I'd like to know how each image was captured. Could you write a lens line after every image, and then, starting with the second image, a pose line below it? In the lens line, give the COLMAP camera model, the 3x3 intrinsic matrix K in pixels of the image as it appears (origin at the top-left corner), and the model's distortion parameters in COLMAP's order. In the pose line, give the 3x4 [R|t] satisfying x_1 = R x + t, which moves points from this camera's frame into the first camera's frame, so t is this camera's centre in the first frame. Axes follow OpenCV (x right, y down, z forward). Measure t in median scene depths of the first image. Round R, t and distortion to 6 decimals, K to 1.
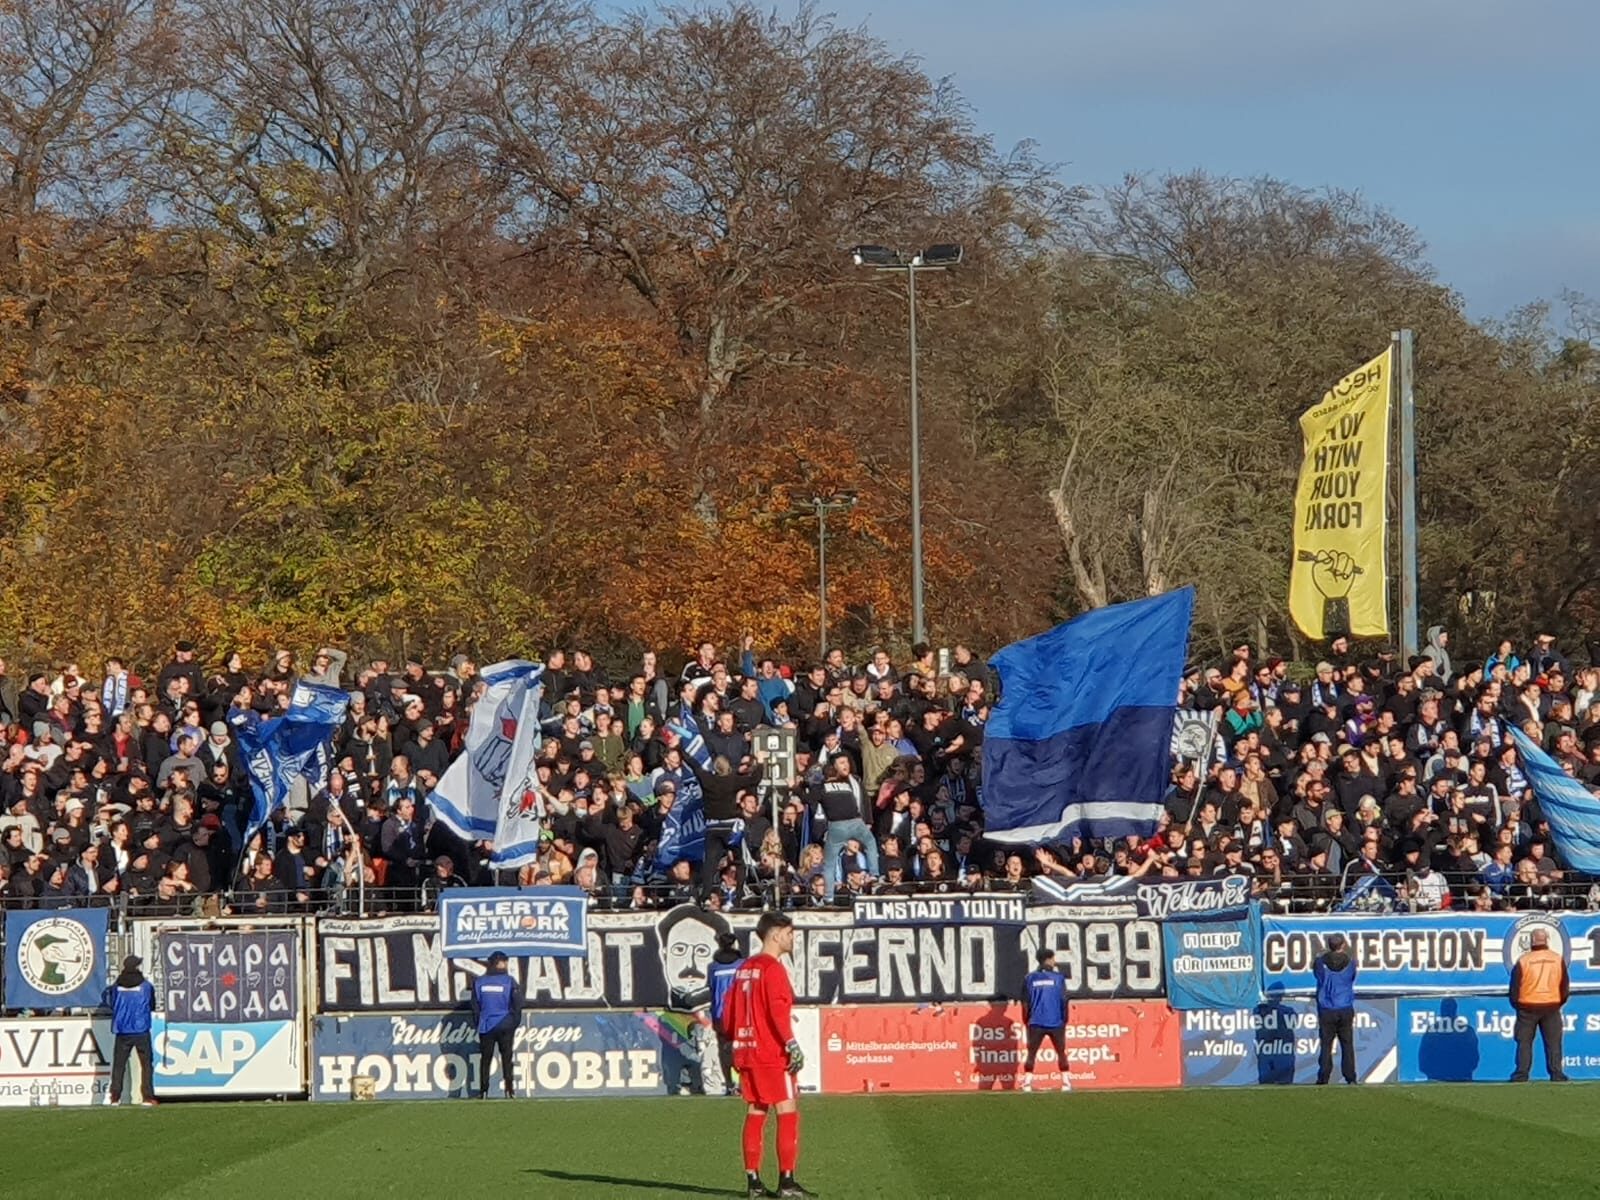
lens RADIAL K [[11872.0, 0, 672.0], [0, 11872.0, 725.1], [0, 0, 1]] dist [1.945942, 0.000000]
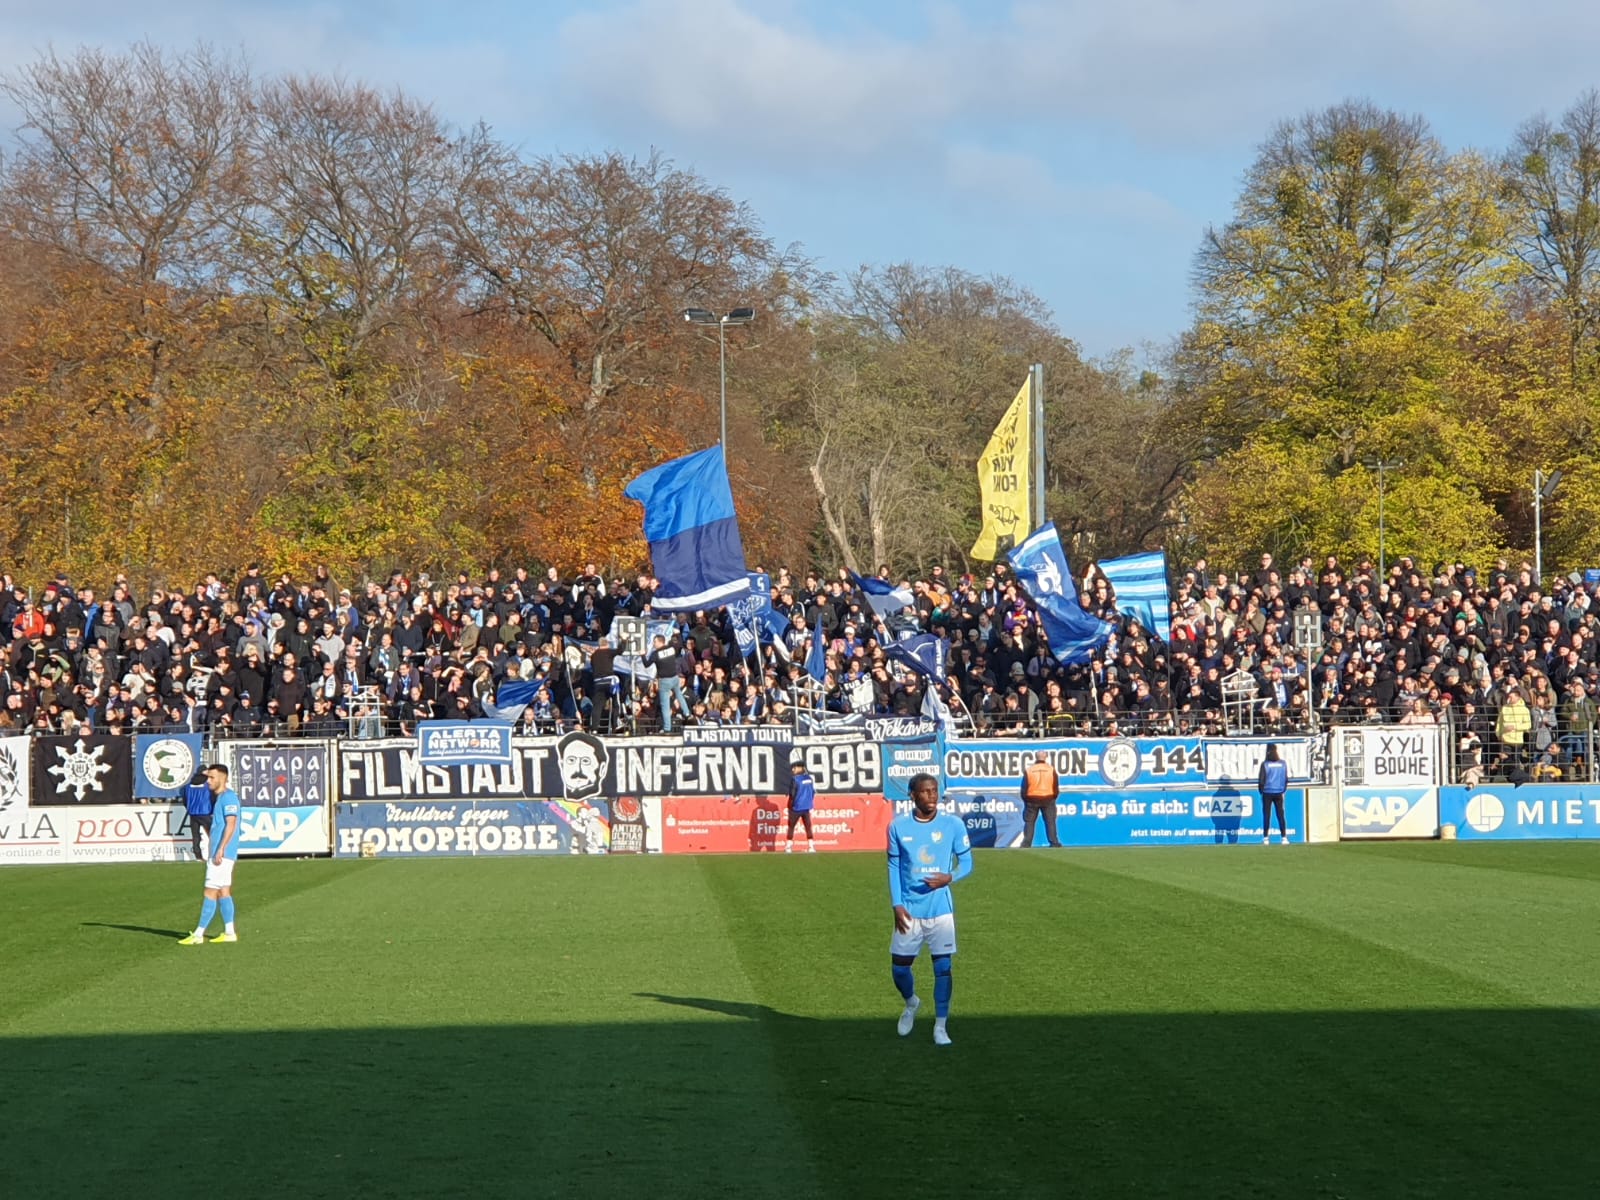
lens RADIAL K [[11872.0, 0, 832.3], [0, 11872.0, 619.0], [0, 0, 1]] dist [1.945942, 0.000000]
pose [[0.999856, 0.003195, 0.016685, 0.008730], [-0.003144, 0.999990, -0.003076, 0.004993], [-0.016695, 0.003023, 0.999856, -0.557102]]
